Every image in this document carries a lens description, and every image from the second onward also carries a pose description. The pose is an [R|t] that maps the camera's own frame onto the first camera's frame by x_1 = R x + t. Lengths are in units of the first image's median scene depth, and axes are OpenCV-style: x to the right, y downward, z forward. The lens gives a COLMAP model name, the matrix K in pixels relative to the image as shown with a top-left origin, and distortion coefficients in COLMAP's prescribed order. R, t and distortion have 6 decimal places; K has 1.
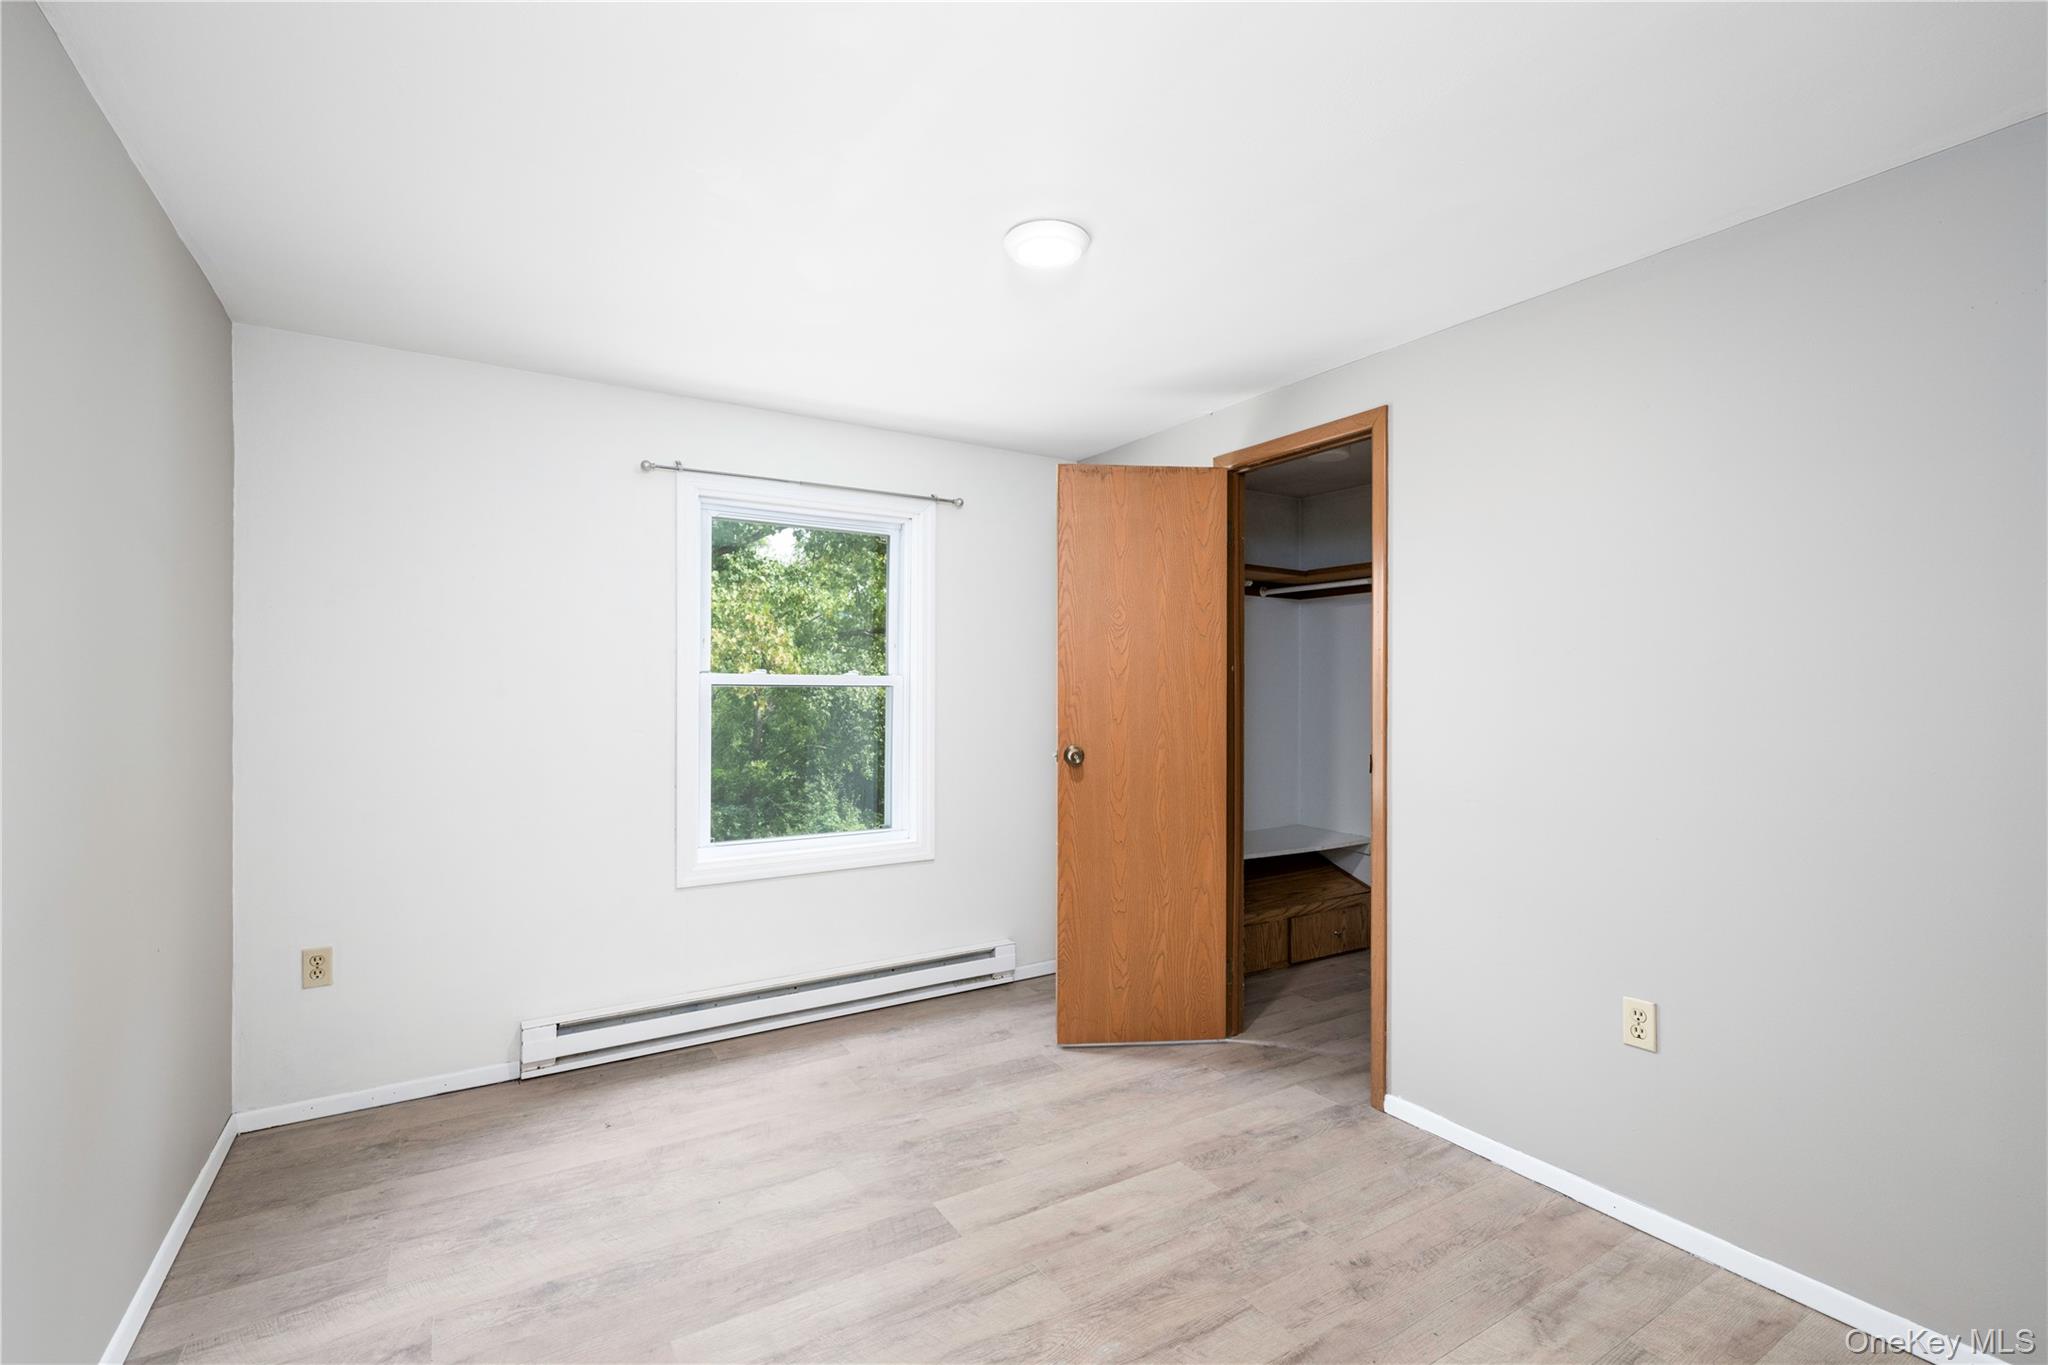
lens RADIAL K [[926.2, 0, 1031.1], [0, 926.2, 694.6], [0, 0, 1]] dist [0.000002, 0.000485]
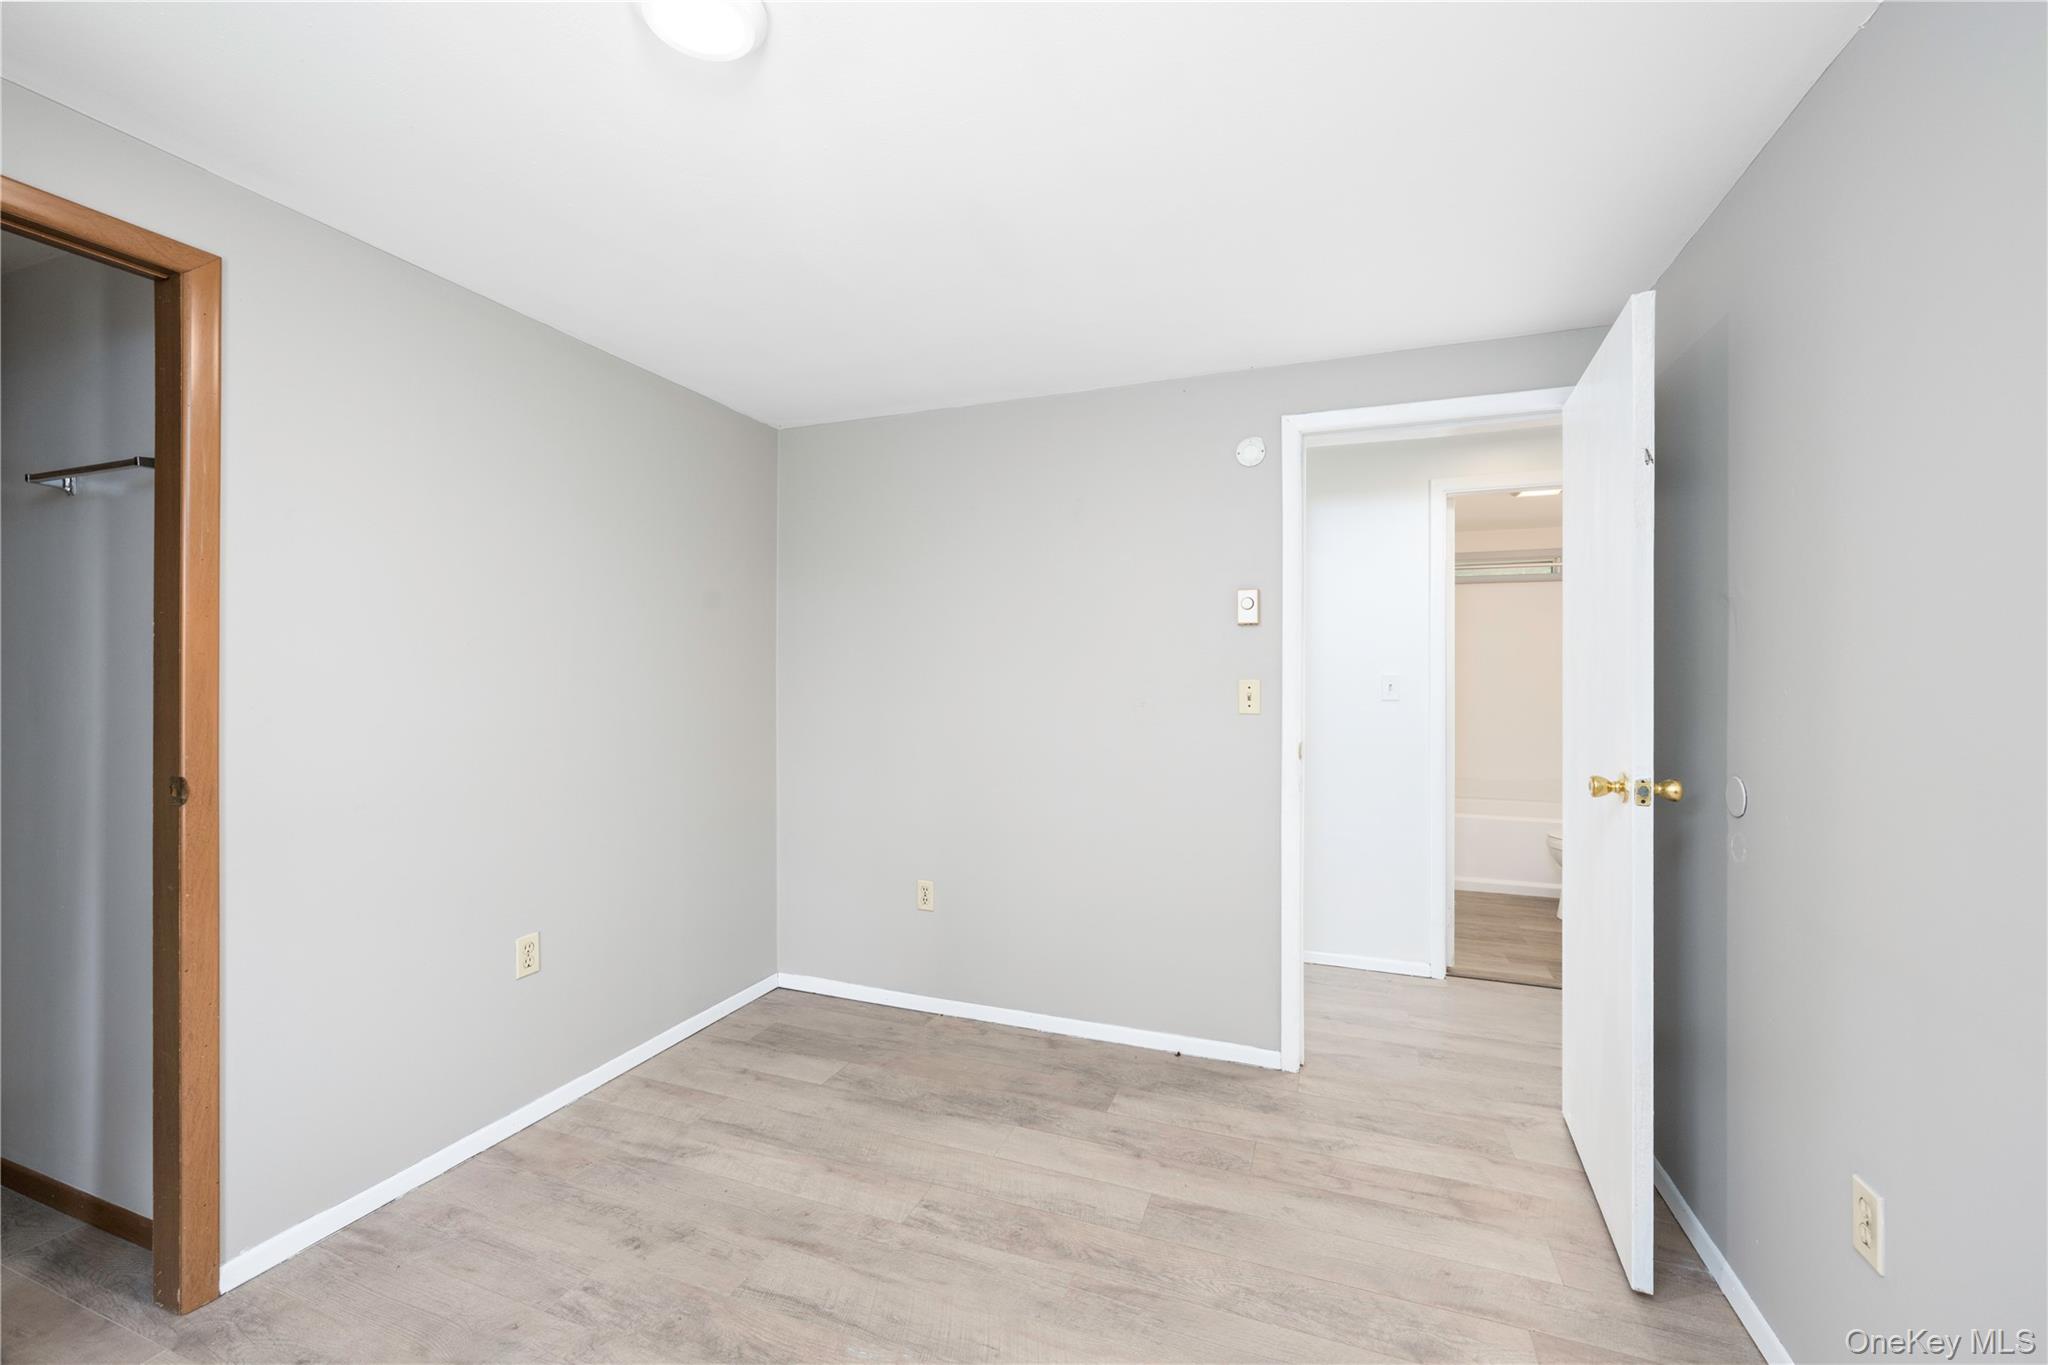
lens RADIAL K [[836.0, 0, 1025.4], [0, 836.0, 677.5], [0, 0, 1]] dist [0.001200, -0.000235]
pose [[-0.618929, -0.001219, 0.785446, -0.628079], [-0.002266, 0.999997, -0.000234, -0.006237], [-0.785444, -0.001925, -0.618930, 1.232289]]
